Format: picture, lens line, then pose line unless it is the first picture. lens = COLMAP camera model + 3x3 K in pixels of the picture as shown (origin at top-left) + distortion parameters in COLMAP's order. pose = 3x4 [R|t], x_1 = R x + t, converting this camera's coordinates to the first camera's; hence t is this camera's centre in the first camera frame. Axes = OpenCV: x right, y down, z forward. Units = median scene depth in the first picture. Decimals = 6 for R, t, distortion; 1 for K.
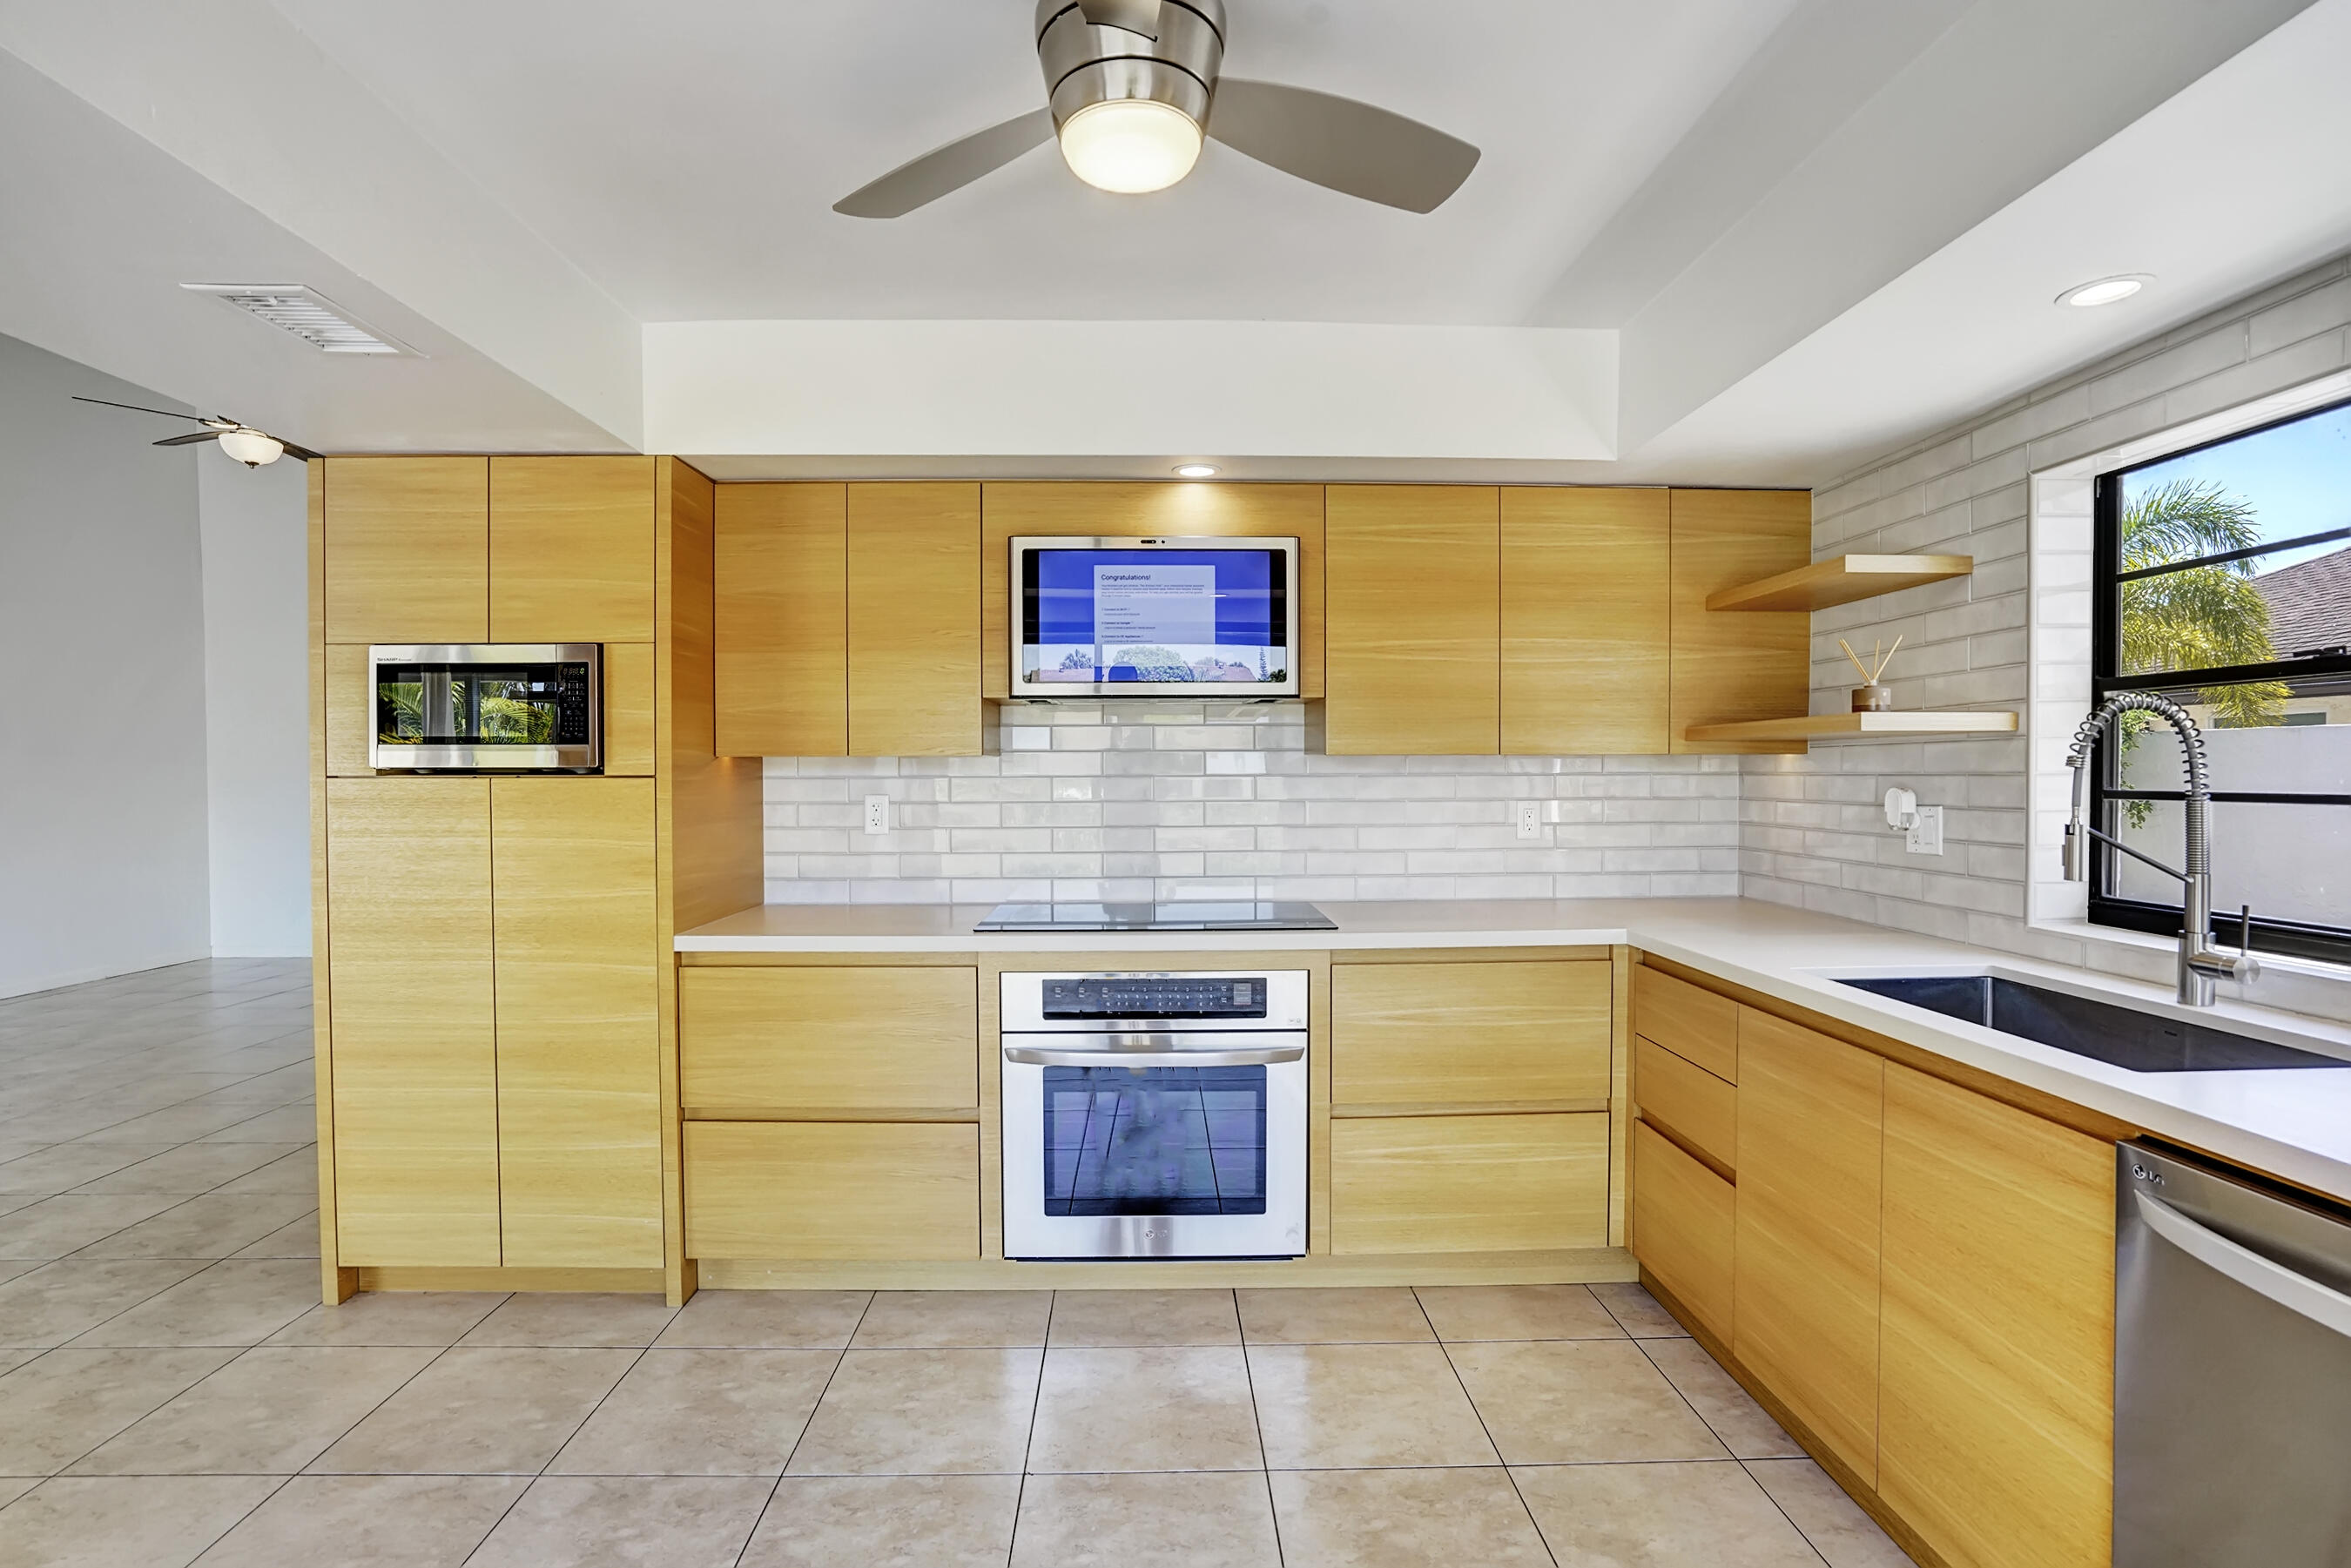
lens RADIAL K [[1103.0, 0, 1187.8], [0, 1103.0, 787.9], [0, 0, 1]] dist [-0.051551, 0.016835]
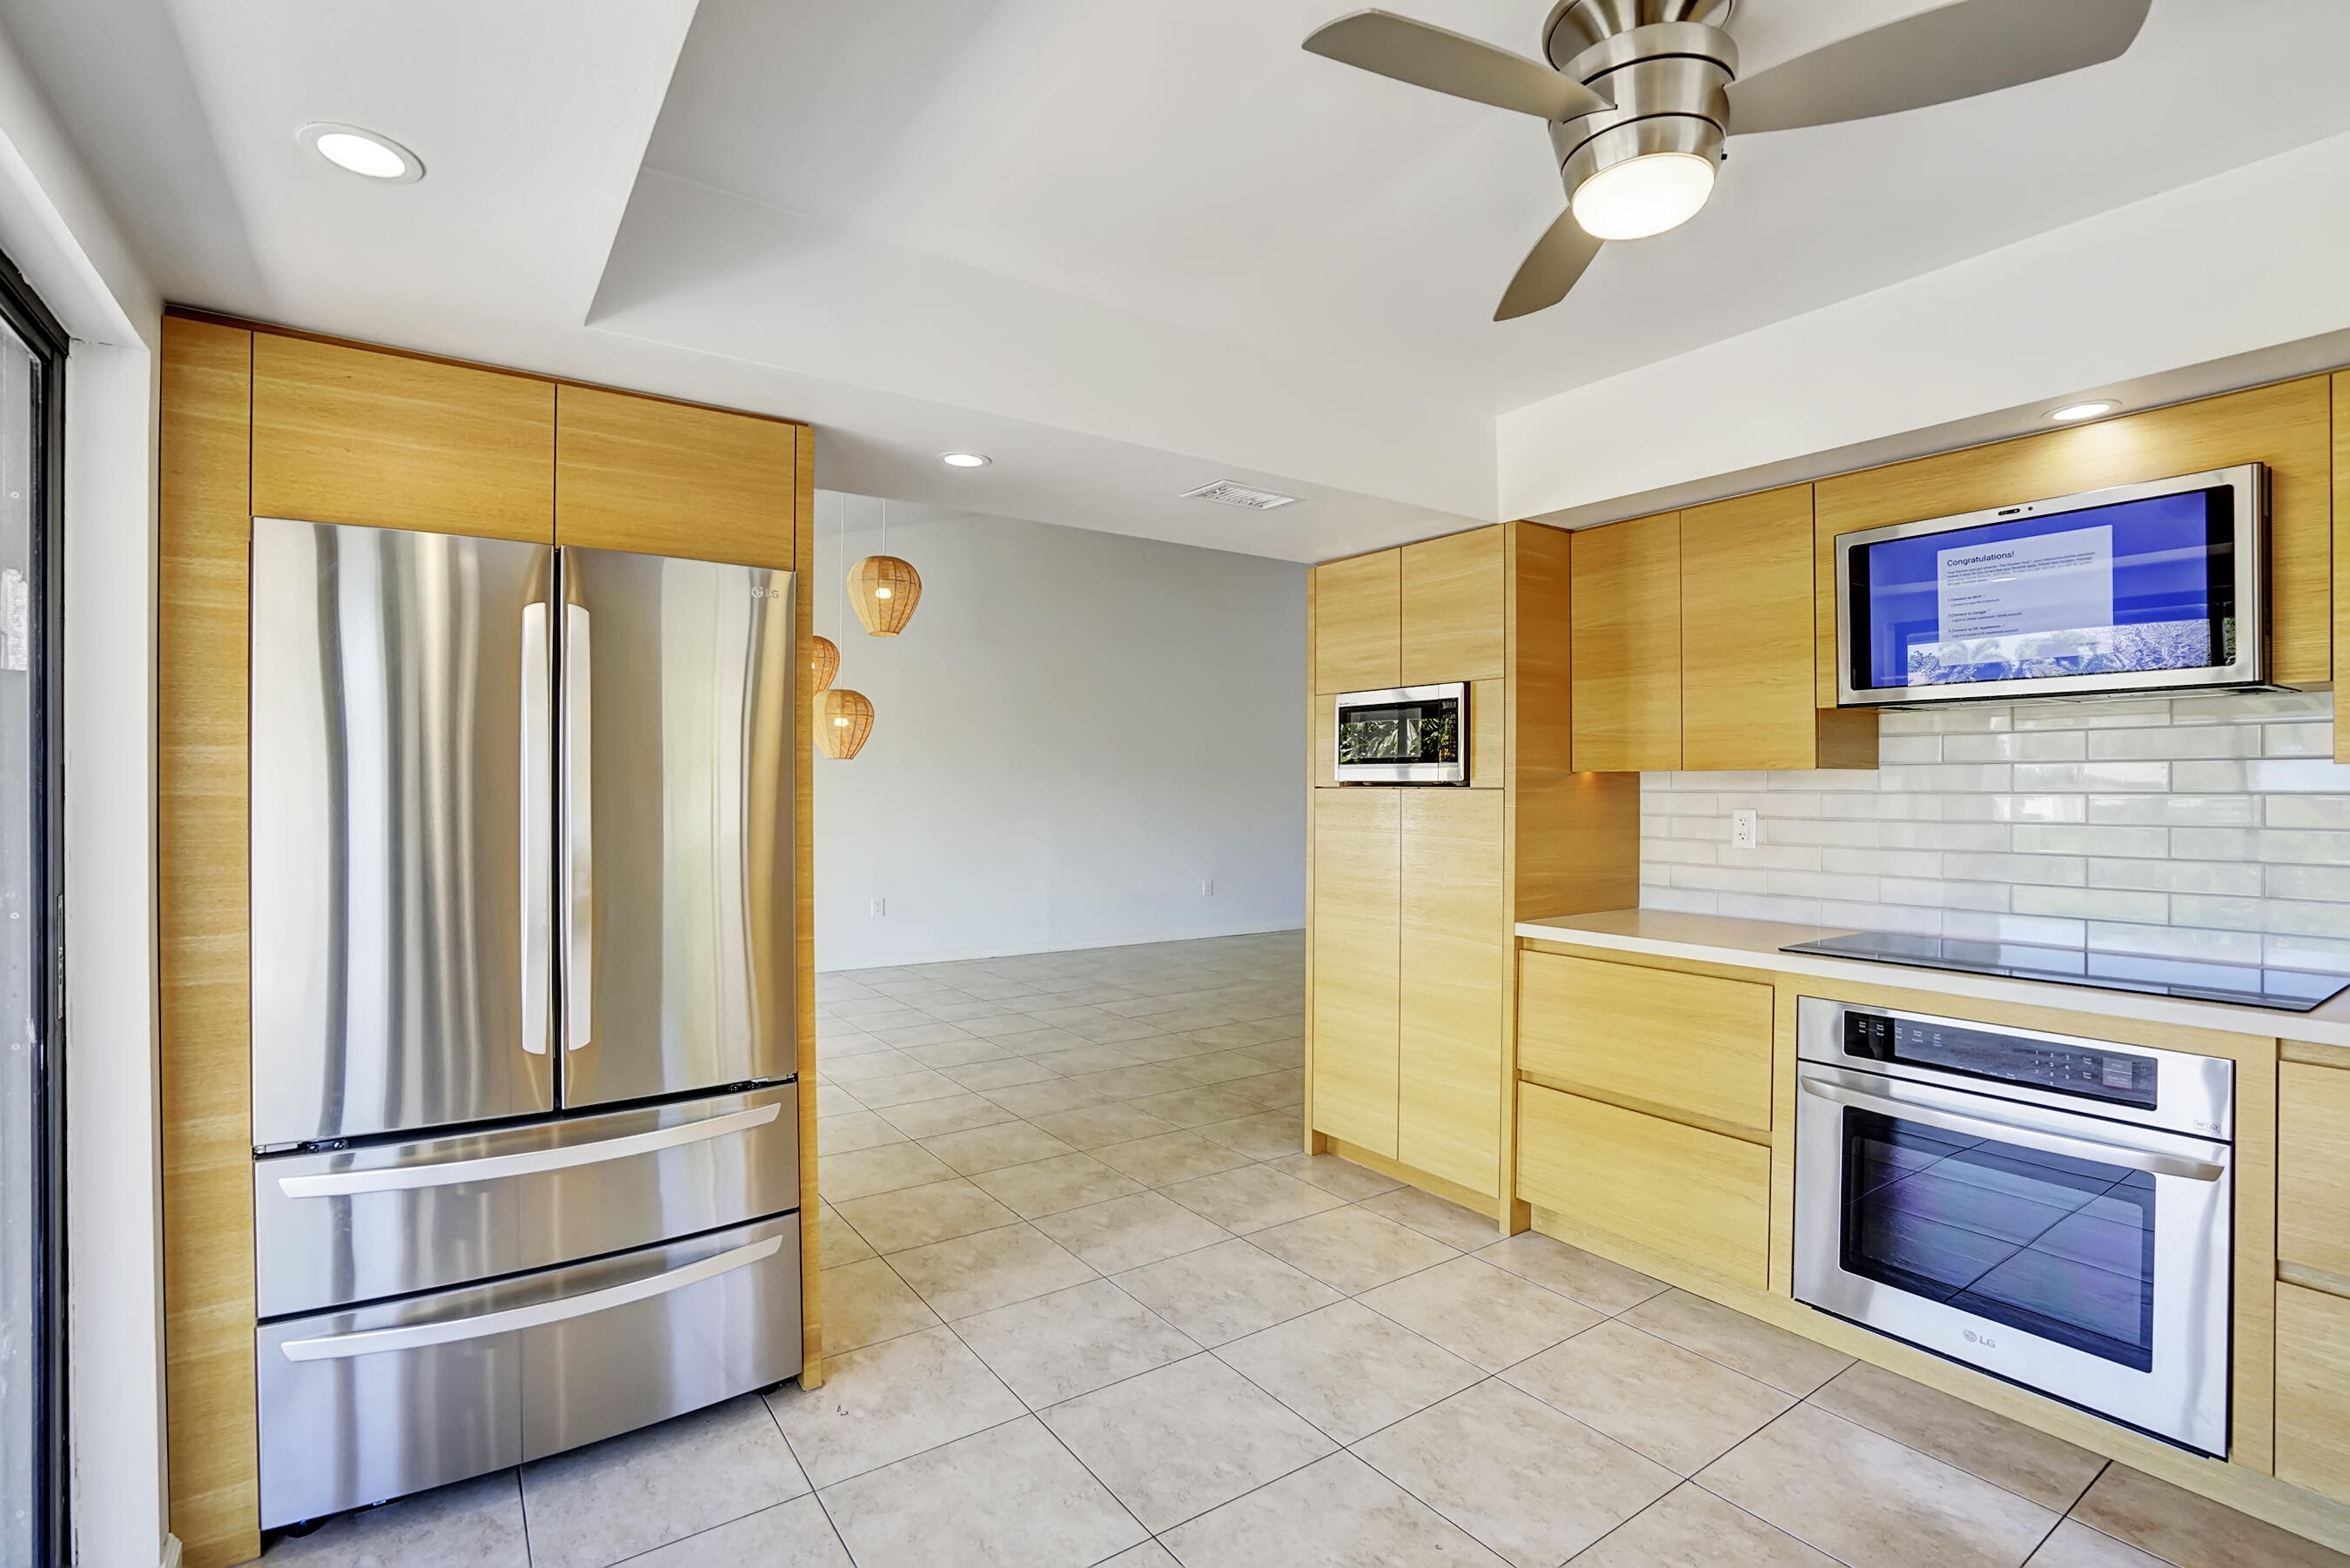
lens RADIAL K [[1102.5, 0, 1154.6], [0, 1102.5, 780.8], [0, 0, 1]] dist [-0.051551, 0.016835]
pose [[0.540599, 0.001012, -0.841280, 0.314940], [-0.018227, 0.999779, -0.010510, 0.000747], [0.841083, 0.021016, 0.540497, 0.017793]]
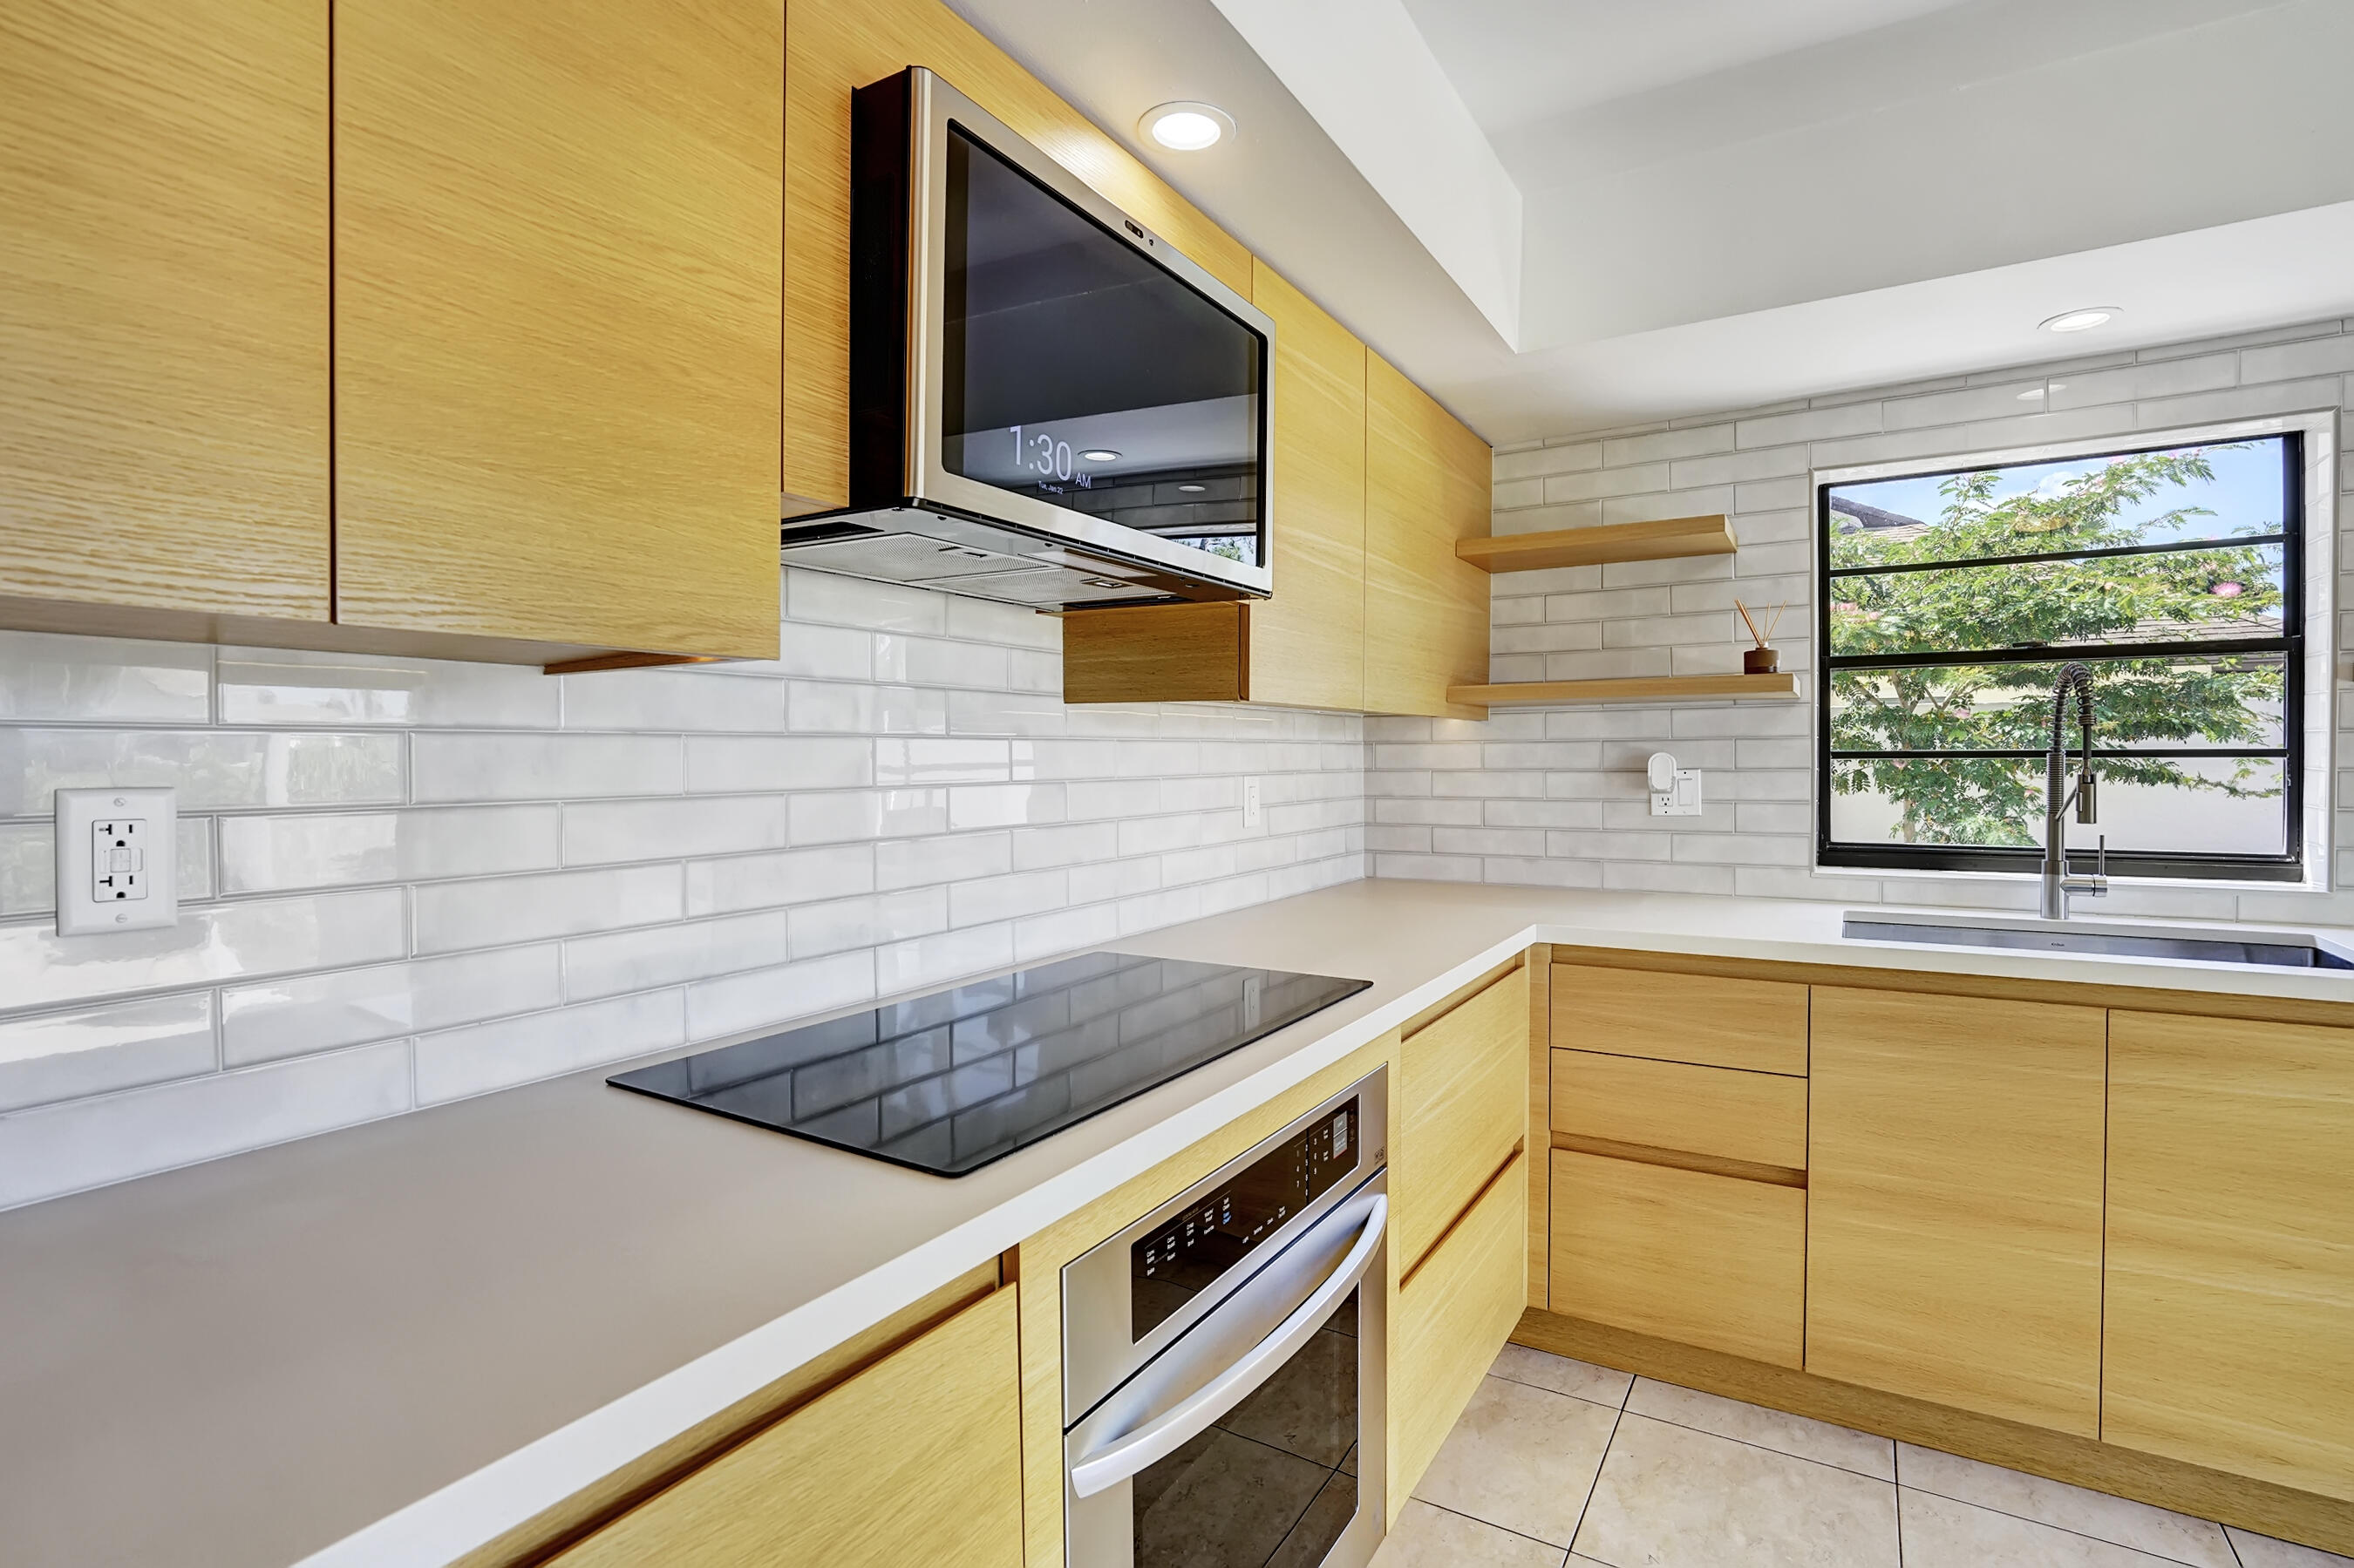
lens RADIAL K [[1104.3, 0, 1188.1], [0, 1104.3, 773.0], [0, 0, 1]] dist [-0.051551, 0.016835]
pose [[0.550263, -0.012221, 0.834902, -0.435476], [0.017308, 0.999845, 0.003228, 0.007702], [-0.834812, 0.012674, 0.550389, 0.764989]]
